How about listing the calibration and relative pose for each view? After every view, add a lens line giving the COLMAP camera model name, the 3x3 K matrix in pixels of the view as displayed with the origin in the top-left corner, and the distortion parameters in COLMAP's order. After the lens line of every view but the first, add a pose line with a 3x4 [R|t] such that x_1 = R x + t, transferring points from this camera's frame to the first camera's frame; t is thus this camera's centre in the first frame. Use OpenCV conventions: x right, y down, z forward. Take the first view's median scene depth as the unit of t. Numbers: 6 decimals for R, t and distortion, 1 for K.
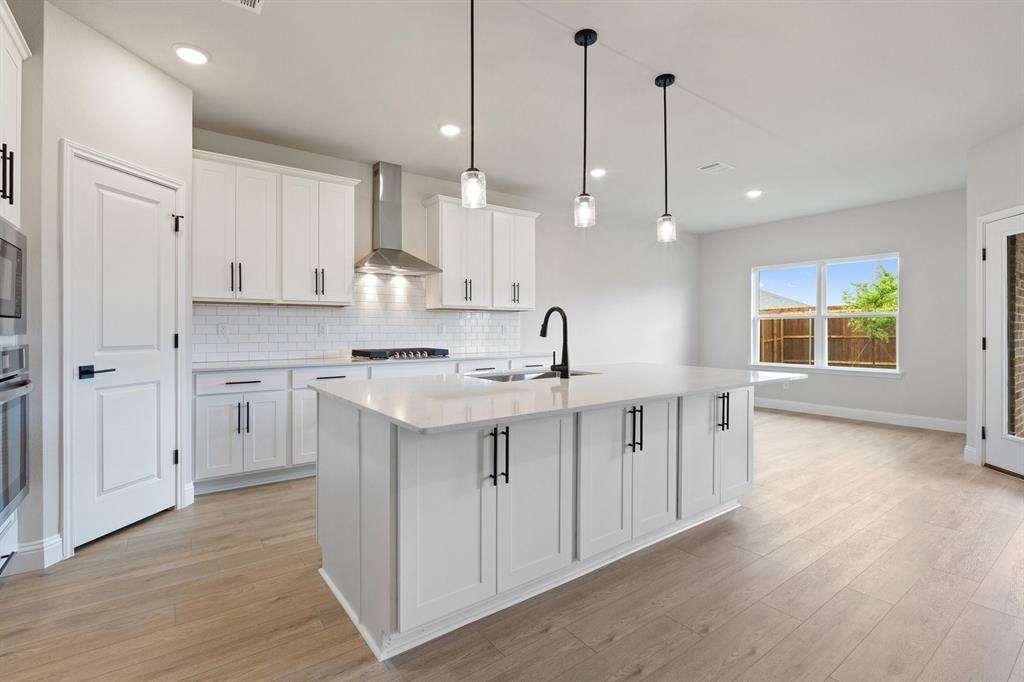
lens RADIAL K [[480.3, 0, 509.5], [0, 480.3, 332.5], [0, 0, 1]] dist [-0.002503, -0.000236]
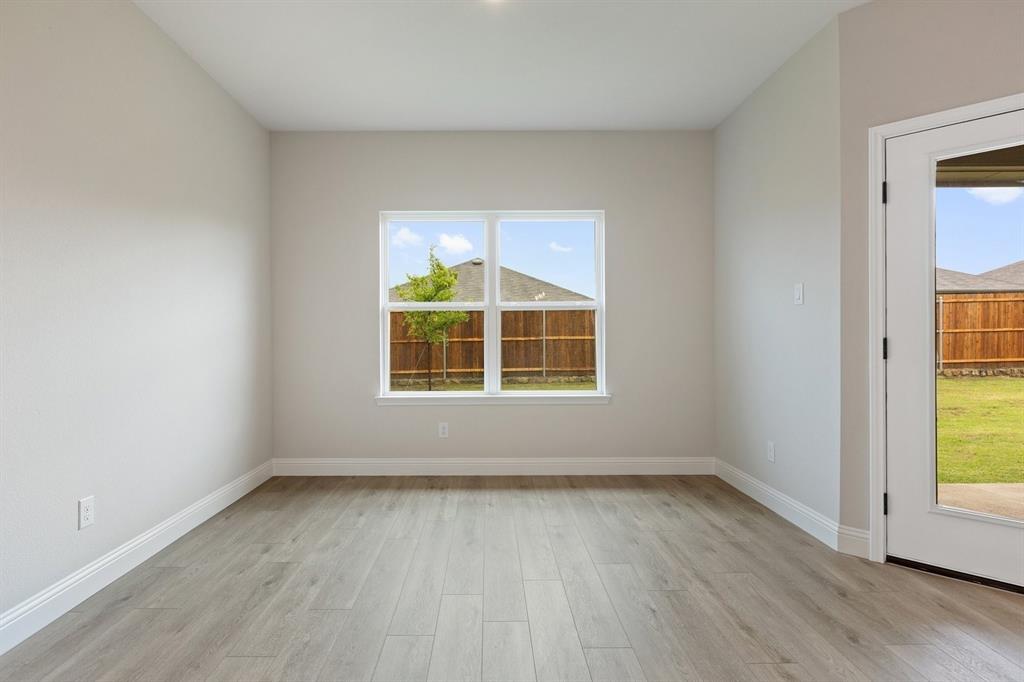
lens RADIAL K [[522.6, 0, 509.4], [0, 522.6, 341.5], [0, 0, 1]] dist [-0.033548, -0.000271]
pose [[0.588333, -0.001076, 0.808618, 0.267272], [-0.001705, 0.999995, 0.002571, 0.016774], [-0.808617, -0.002891, 0.588329, 1.158467]]
